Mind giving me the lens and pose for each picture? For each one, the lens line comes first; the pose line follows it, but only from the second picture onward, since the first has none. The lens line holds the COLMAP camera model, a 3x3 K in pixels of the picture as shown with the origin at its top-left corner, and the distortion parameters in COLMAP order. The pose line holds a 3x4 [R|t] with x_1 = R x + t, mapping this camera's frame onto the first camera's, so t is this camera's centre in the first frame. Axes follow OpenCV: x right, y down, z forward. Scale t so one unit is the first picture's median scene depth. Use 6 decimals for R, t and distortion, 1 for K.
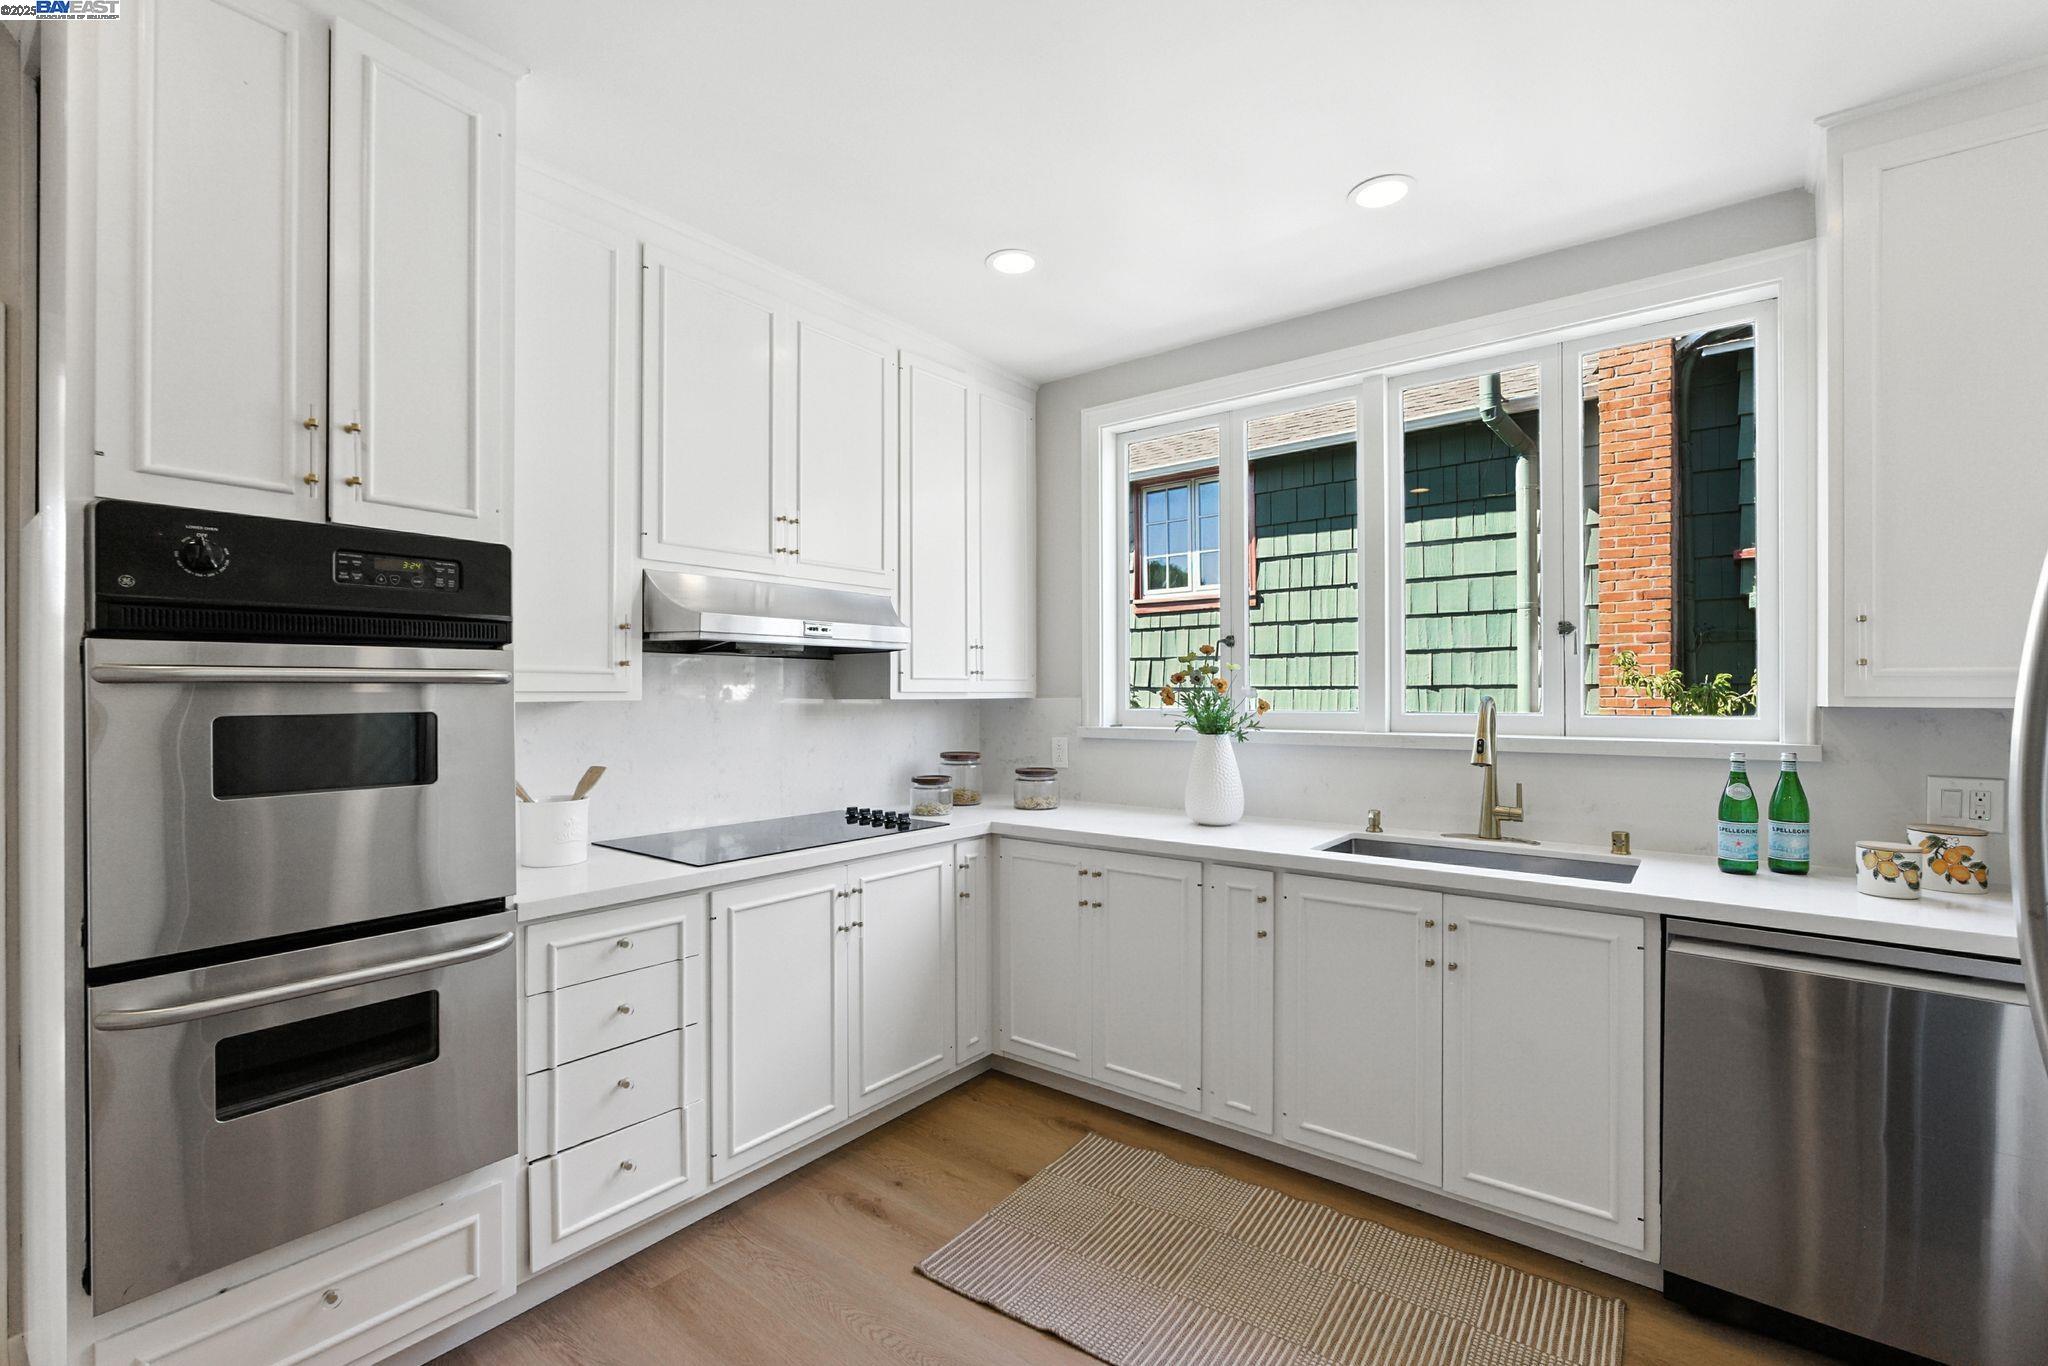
lens RADIAL K [[909.9, 0, 1016.1], [0, 909.9, 689.1], [0, 0, 1]] dist [-0.012530, 0.004735]
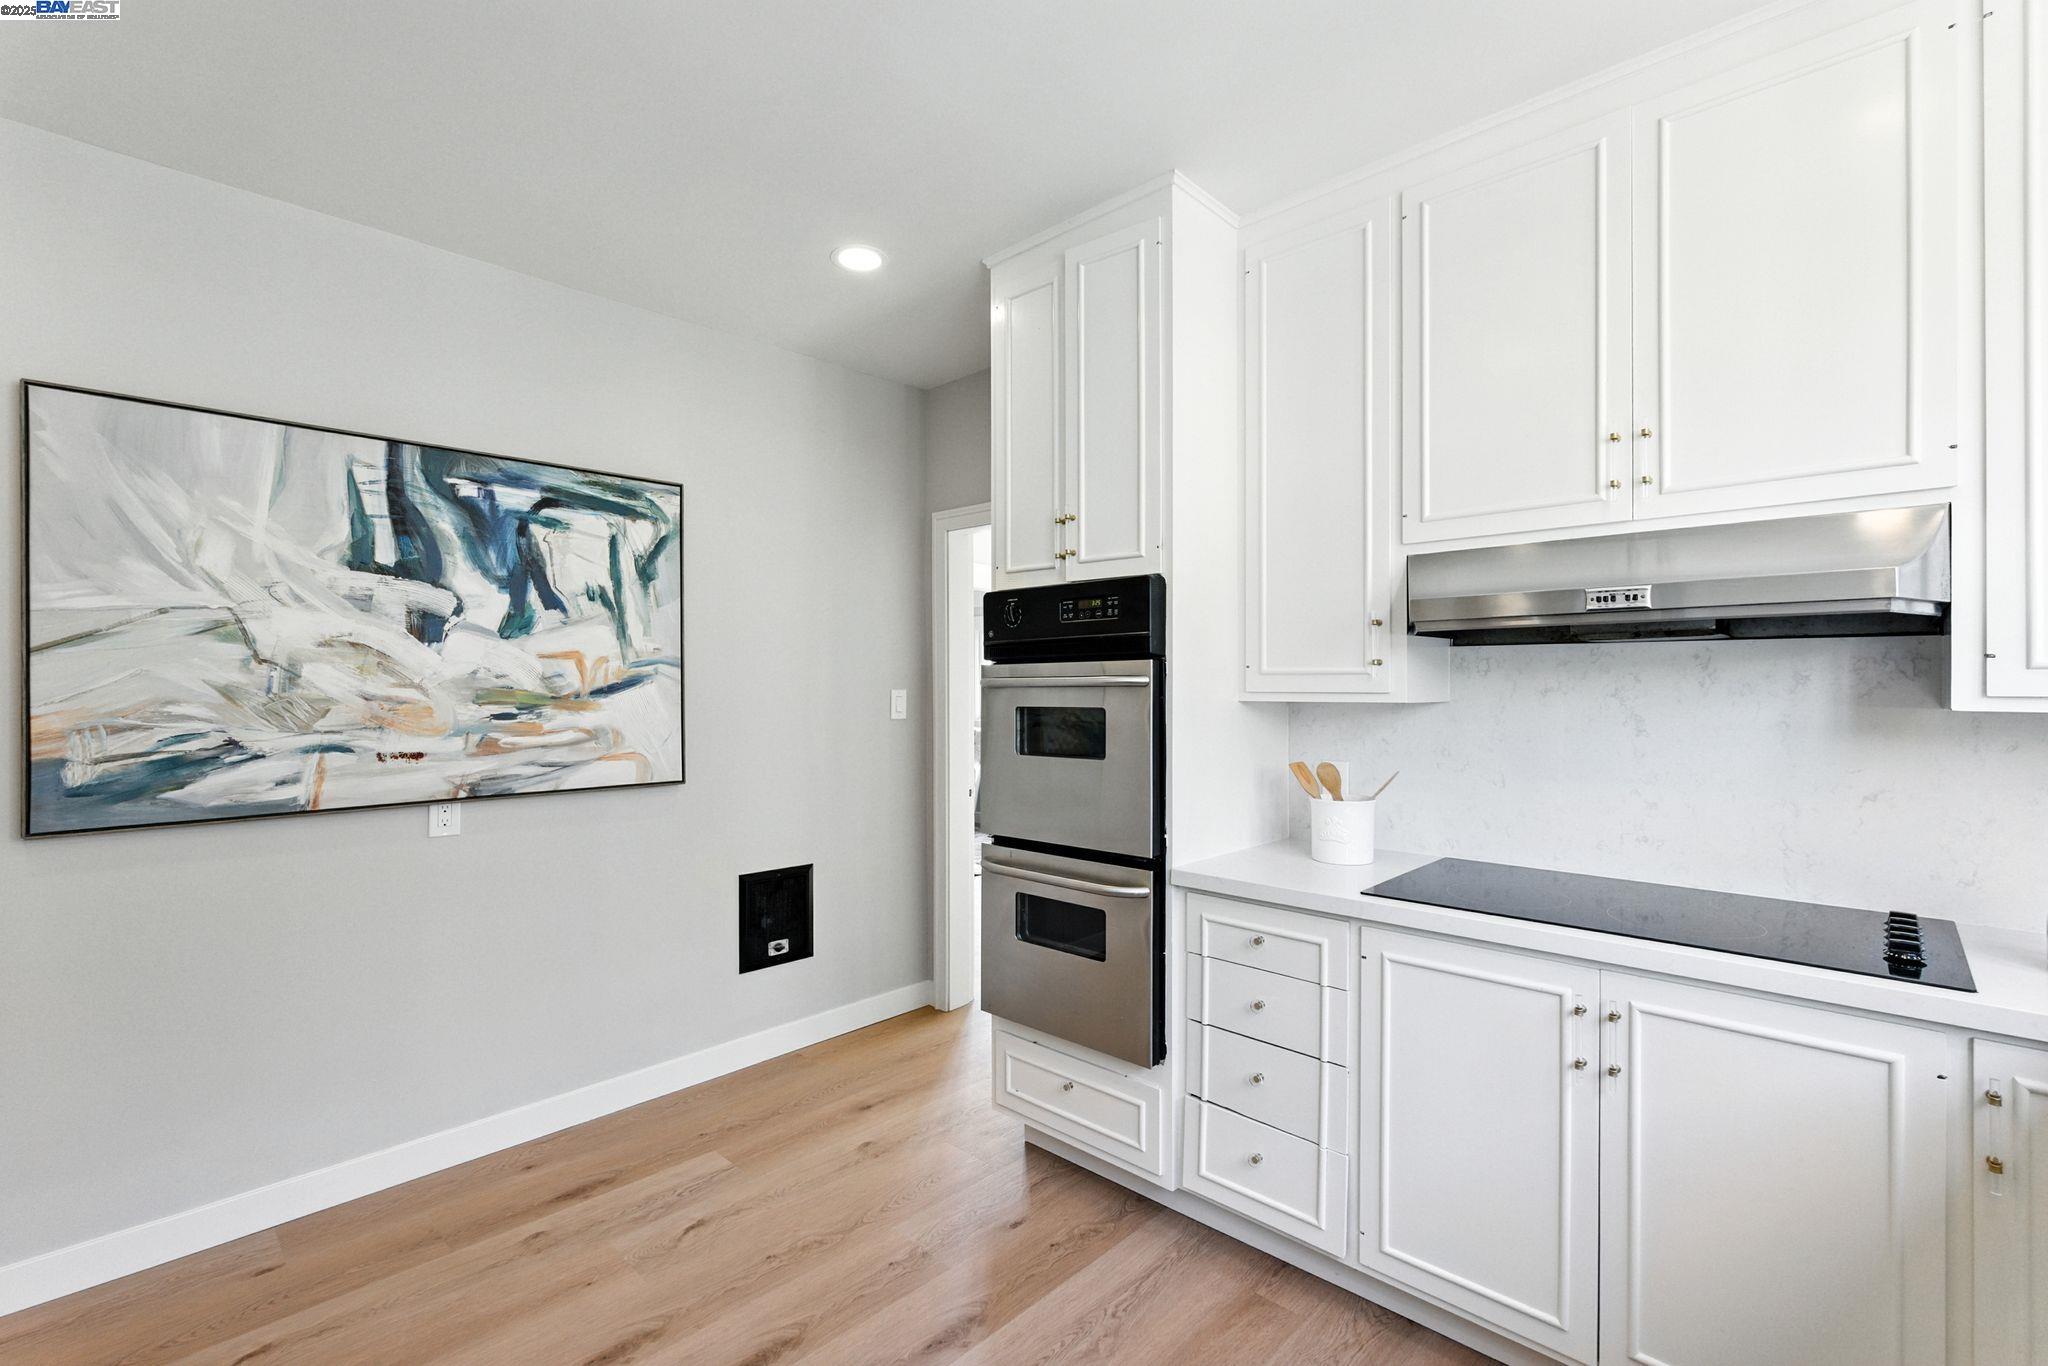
lens RADIAL K [[909.9, 0, 1031.6], [0, 909.9, 693.2], [0, 0, 1]] dist [-0.012530, 0.004735]
pose [[-0.106392, 0.004235, -0.994315, 0.507897], [0.002239, 0.999989, 0.004020, -0.001643], [0.994322, -0.001798, -0.106400, 0.715048]]
